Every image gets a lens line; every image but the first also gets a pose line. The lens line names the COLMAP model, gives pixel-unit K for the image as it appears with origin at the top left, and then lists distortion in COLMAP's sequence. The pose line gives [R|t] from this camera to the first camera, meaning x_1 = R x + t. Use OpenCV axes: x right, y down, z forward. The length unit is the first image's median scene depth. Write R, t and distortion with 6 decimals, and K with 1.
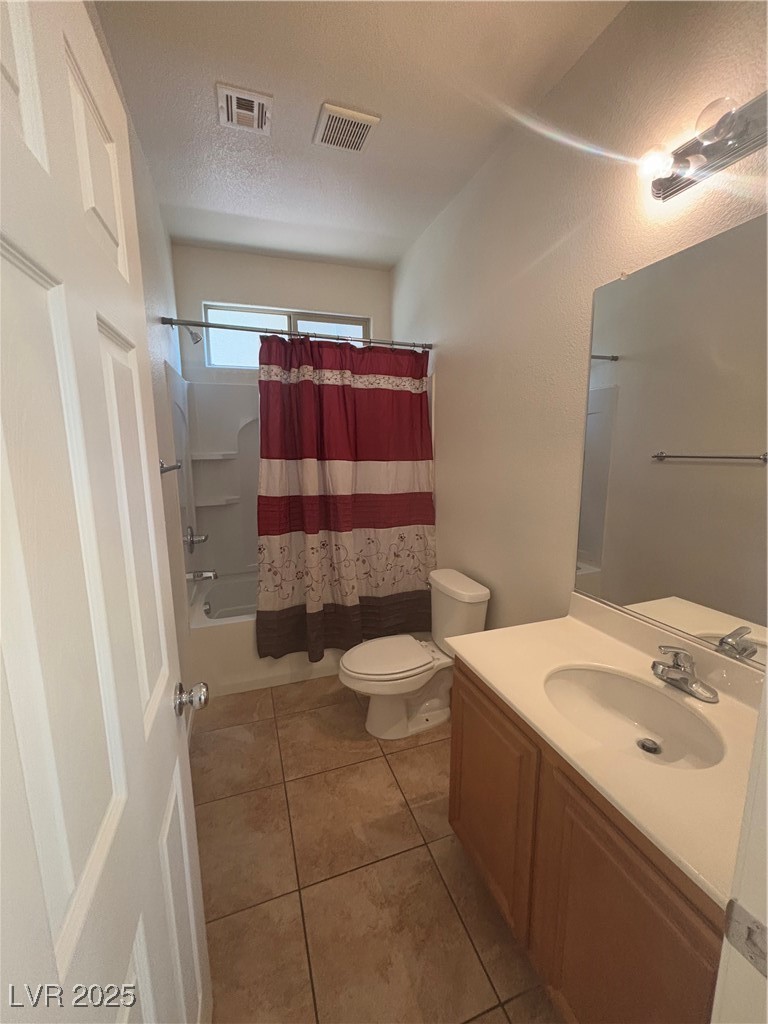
lens RADIAL K [[412.1, 0, 387.7], [0, 412.1, 510.4], [0, 0, 1]] dist [0.000813, 0.000213]
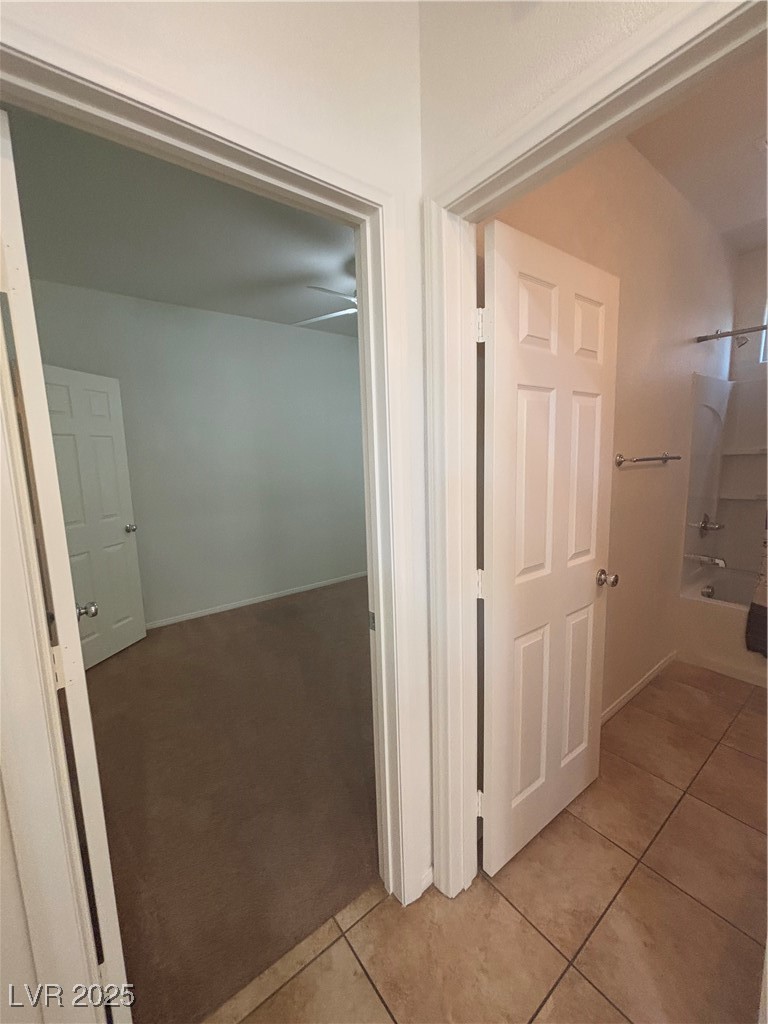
lens RADIAL K [[412.1, 0, 382.0], [0, 412.1, 508.6], [0, 0, 1]] dist [0.000813, 0.000213]
pose [[0.306793, 0.124943, -0.943540, 0.492010], [-0.129282, 0.987629, 0.088745, 0.063584], [0.942955, 0.094756, 0.319150, -0.298748]]
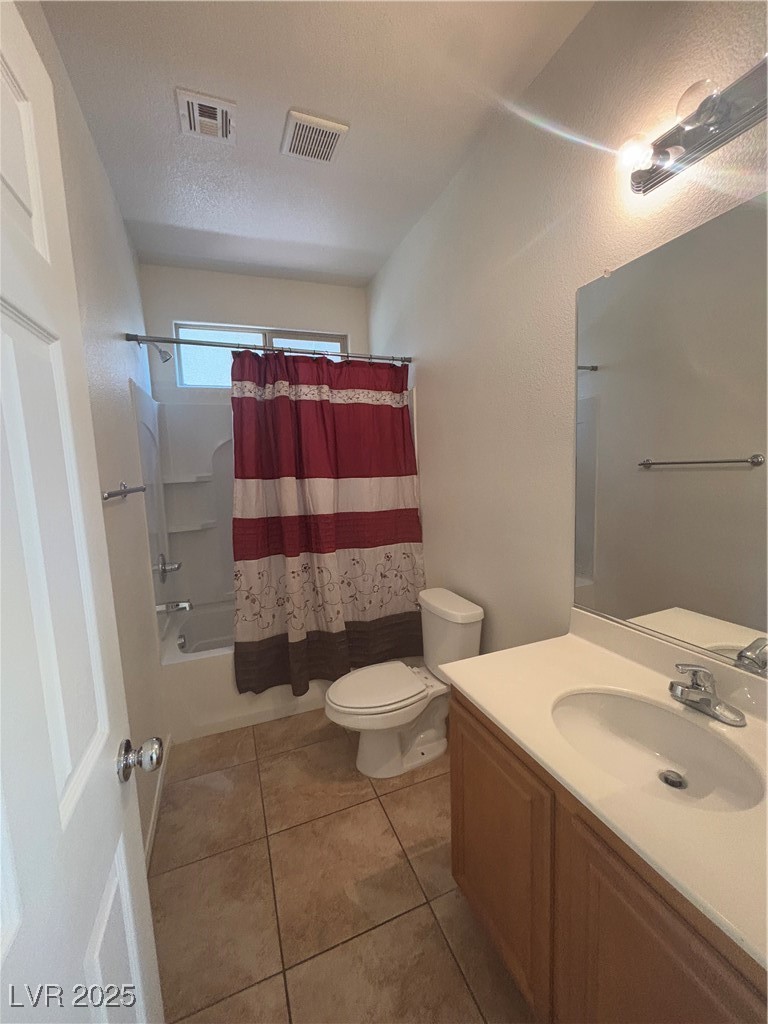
lens RADIAL K [[412.1, 0, 387.3], [0, 412.1, 509.8], [0, 0, 1]] dist [0.000813, 0.000213]
pose [[0.998750, -0.036654, 0.033977, 0.006511], [0.038353, 0.997973, -0.050792, 0.008716], [-0.032046, 0.052032, 0.998131, 0.069380]]
